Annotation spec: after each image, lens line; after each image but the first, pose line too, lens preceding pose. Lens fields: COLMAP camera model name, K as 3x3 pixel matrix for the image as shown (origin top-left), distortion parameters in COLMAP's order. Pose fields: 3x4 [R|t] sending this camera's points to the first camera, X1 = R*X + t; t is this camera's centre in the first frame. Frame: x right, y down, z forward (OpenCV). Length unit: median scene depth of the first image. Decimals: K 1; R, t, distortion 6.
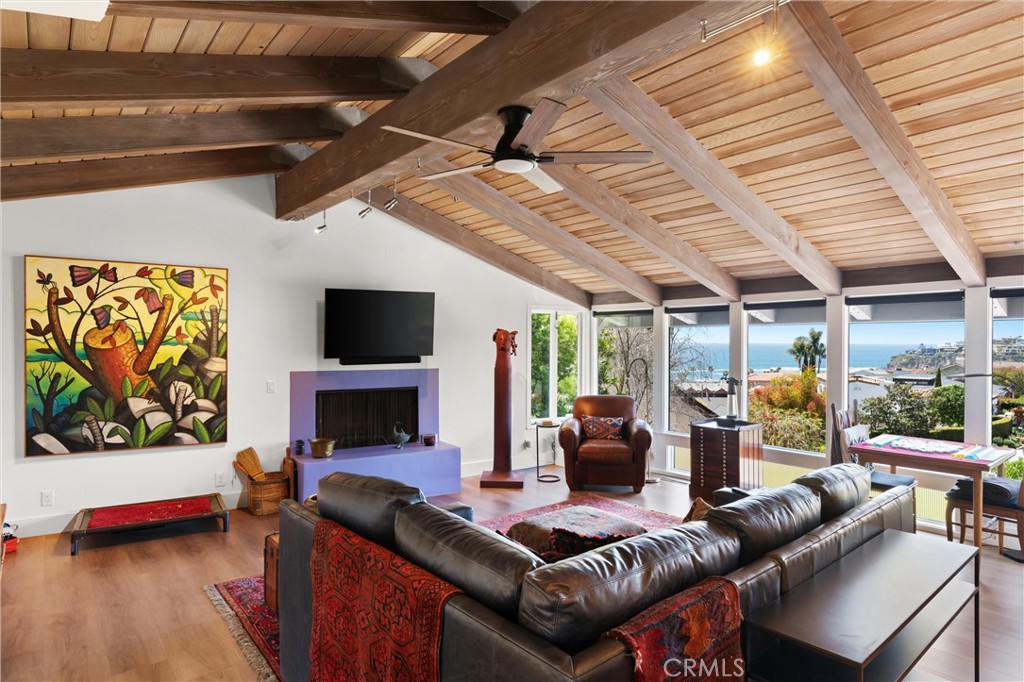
lens RADIAL K [[581.4, 0, 507.3], [0, 581.4, 339.3], [0, 0, 1]] dist [-0.008920, 0.003276]
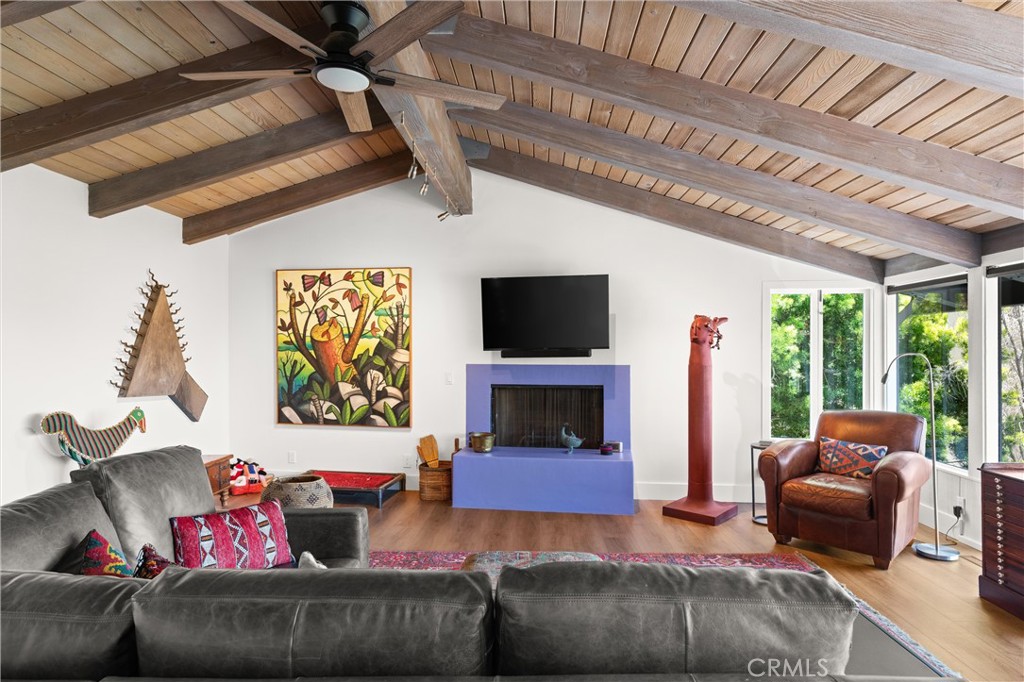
lens RADIAL K [[581.4, 0, 512.8], [0, 581.4, 344.4], [0, 0, 1]] dist [-0.008920, 0.003276]
pose [[0.752846, -0.010535, -0.658113, 0.385270], [0.003912, 0.999926, -0.011532, 0.036373], [0.658186, 0.006107, 0.752831, 0.318057]]
